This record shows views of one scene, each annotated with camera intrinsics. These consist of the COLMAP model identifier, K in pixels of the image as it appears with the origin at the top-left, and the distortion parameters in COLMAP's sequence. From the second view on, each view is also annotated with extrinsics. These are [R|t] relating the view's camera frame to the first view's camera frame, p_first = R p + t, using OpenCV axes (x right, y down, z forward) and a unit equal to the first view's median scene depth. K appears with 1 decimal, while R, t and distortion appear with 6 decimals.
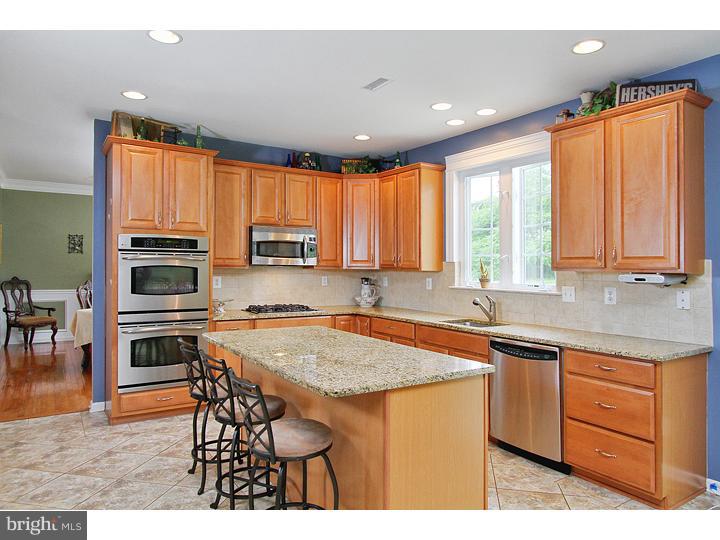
lens RADIAL K [[486.1, 0, 360.2], [0, 486.1, 267.3], [0, 0, 1]] dist [-0.002717, 0.001716]
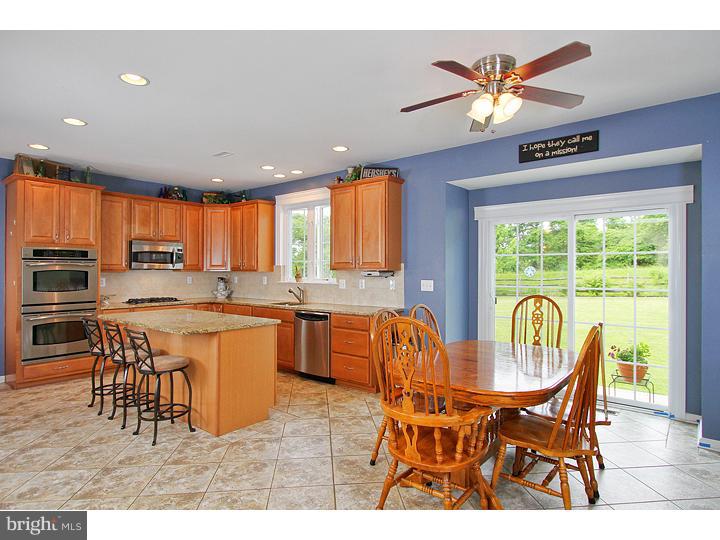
lens RADIAL K [[390.7, 0, 351.7], [0, 390.7, 256.9], [0, 0, 1]] dist [0.001774, -0.002767]
pose [[0.952249, -0.001751, 0.305318, 0.037478], [0.011747, 0.999453, -0.030907, 0.002943], [-0.305097, 0.033018, 0.951749, -0.280728]]
